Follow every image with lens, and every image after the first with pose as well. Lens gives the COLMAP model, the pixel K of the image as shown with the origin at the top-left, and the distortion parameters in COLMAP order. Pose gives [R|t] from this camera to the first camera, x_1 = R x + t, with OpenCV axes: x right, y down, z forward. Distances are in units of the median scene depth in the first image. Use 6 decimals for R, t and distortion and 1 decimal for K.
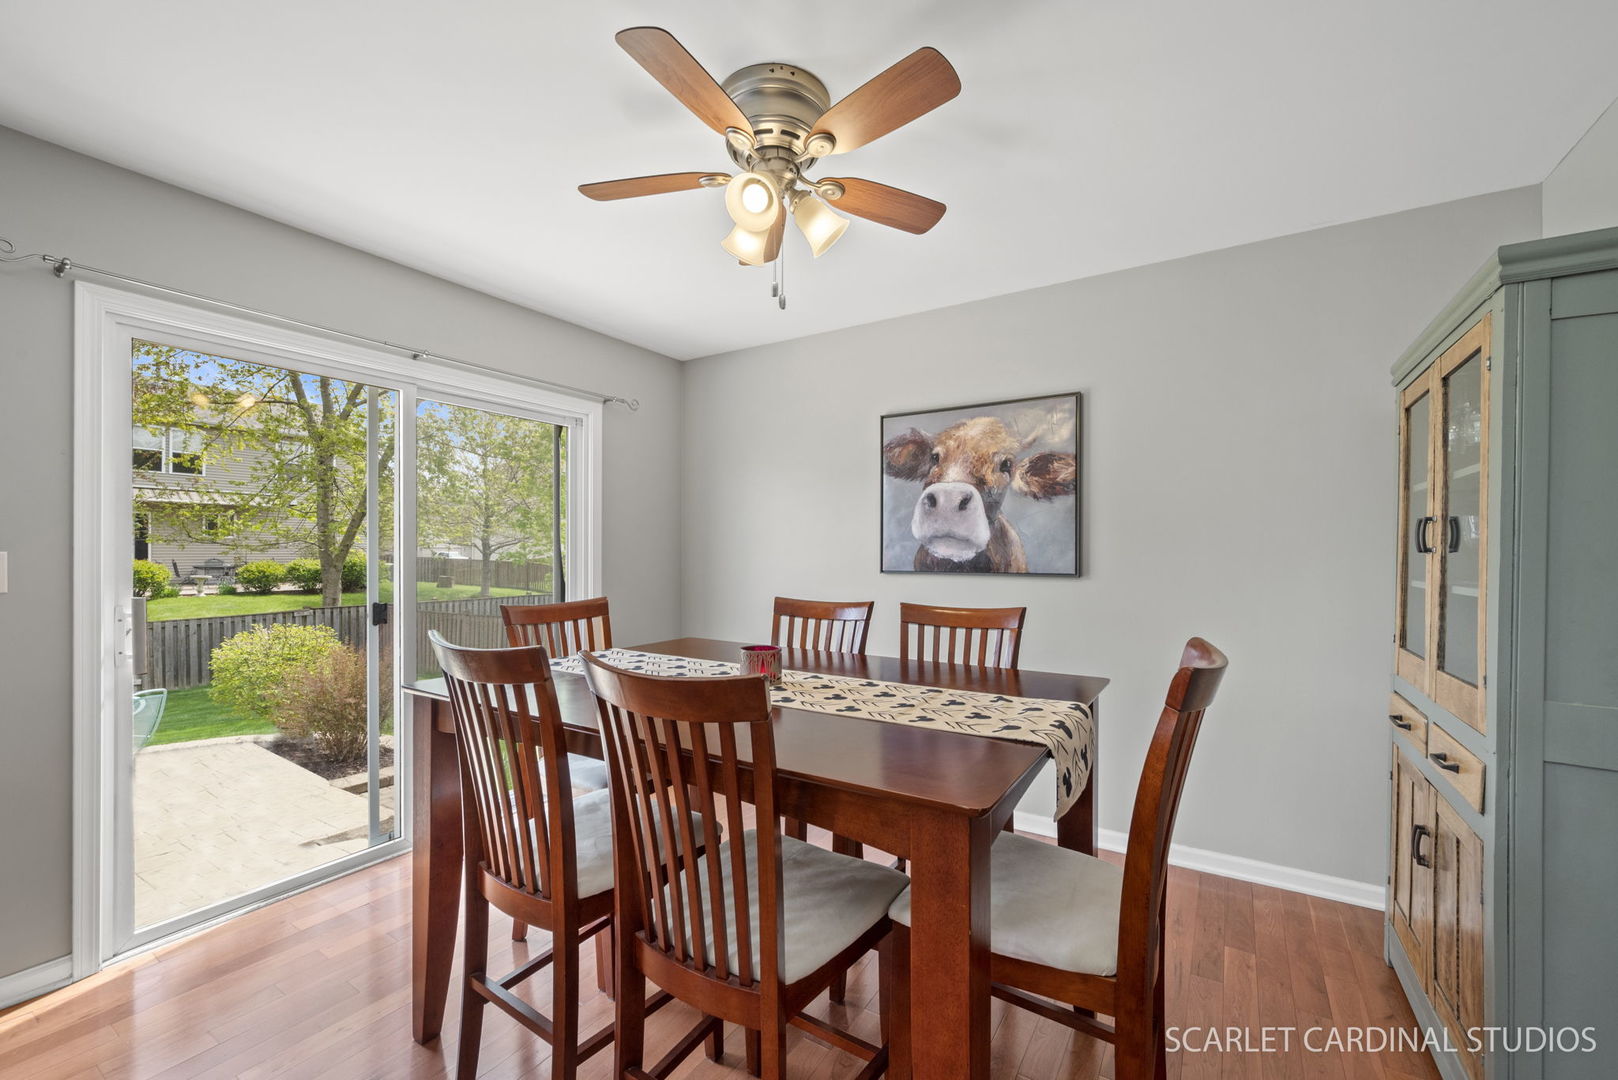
lens RADIAL K [[644.1, 0, 815.2], [0, 644.1, 552.7], [0, 0, 1]] dist [0.004204, -0.000188]
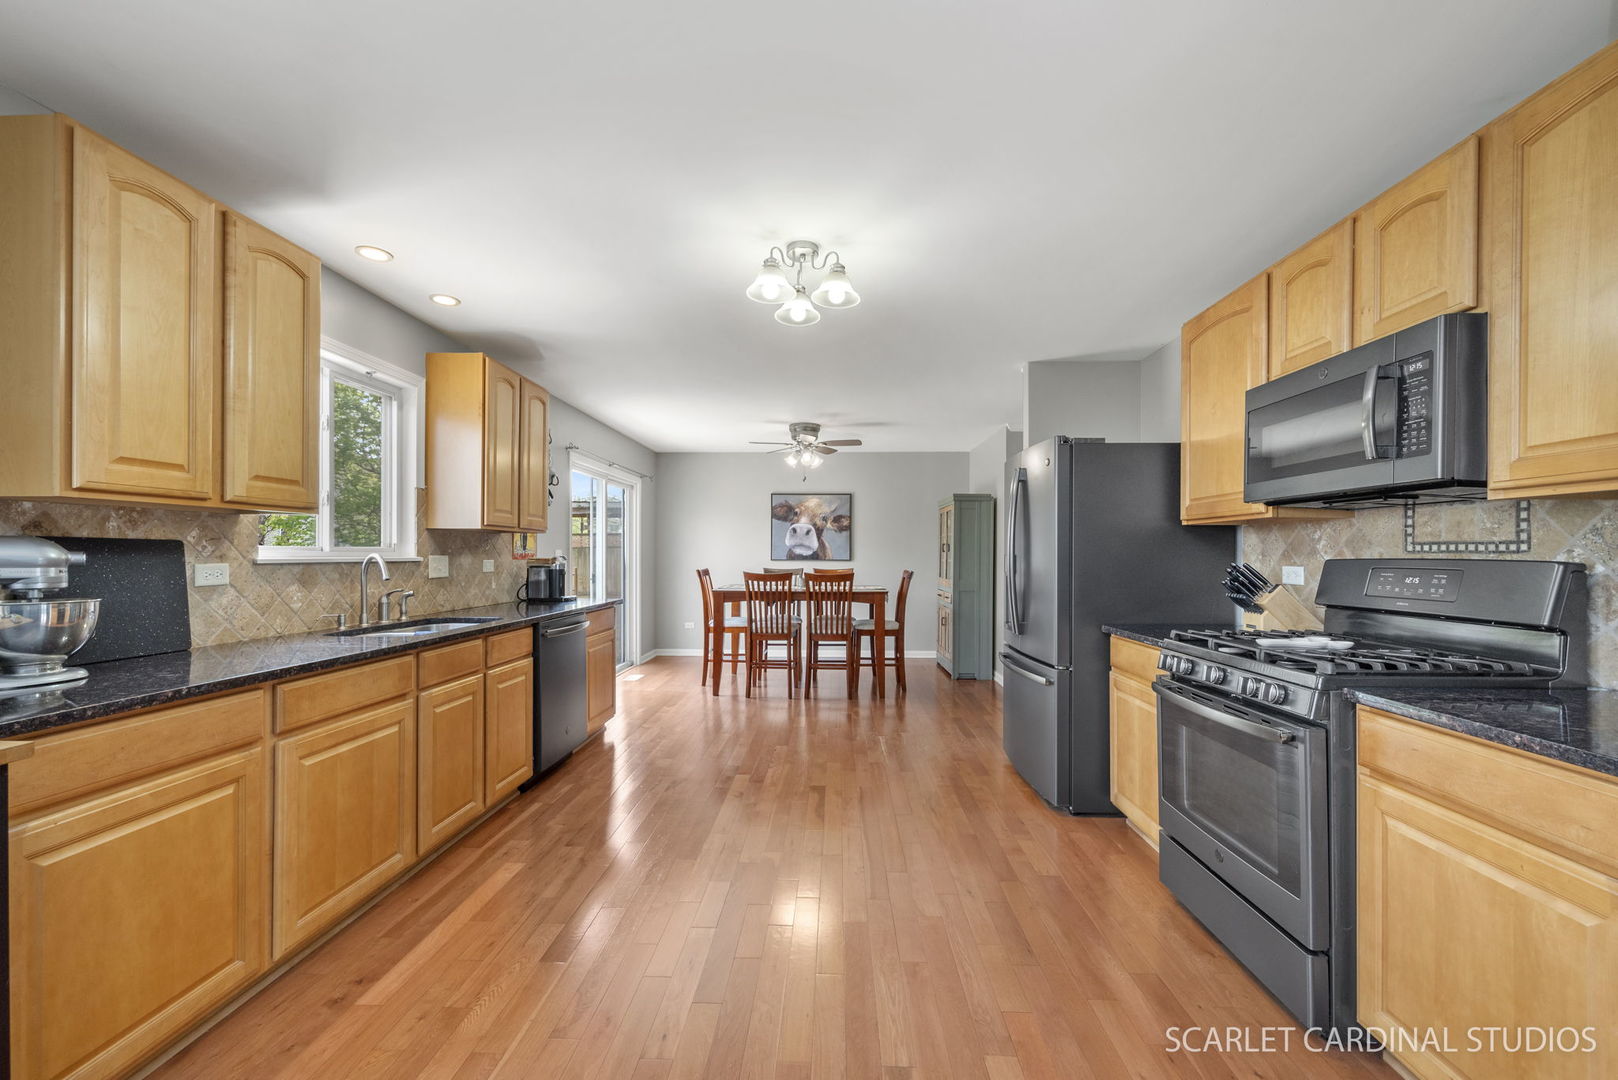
lens RADIAL K [[644.1, 0, 808.4], [0, 644.1, 554.3], [0, 0, 1]] dist [0.004204, -0.000188]
pose [[0.860582, 0.001870, 0.509309, -1.058405], [-0.001307, 0.999998, -0.001463, 0.013013], [-0.509311, 0.000593, 0.860582, -1.174264]]
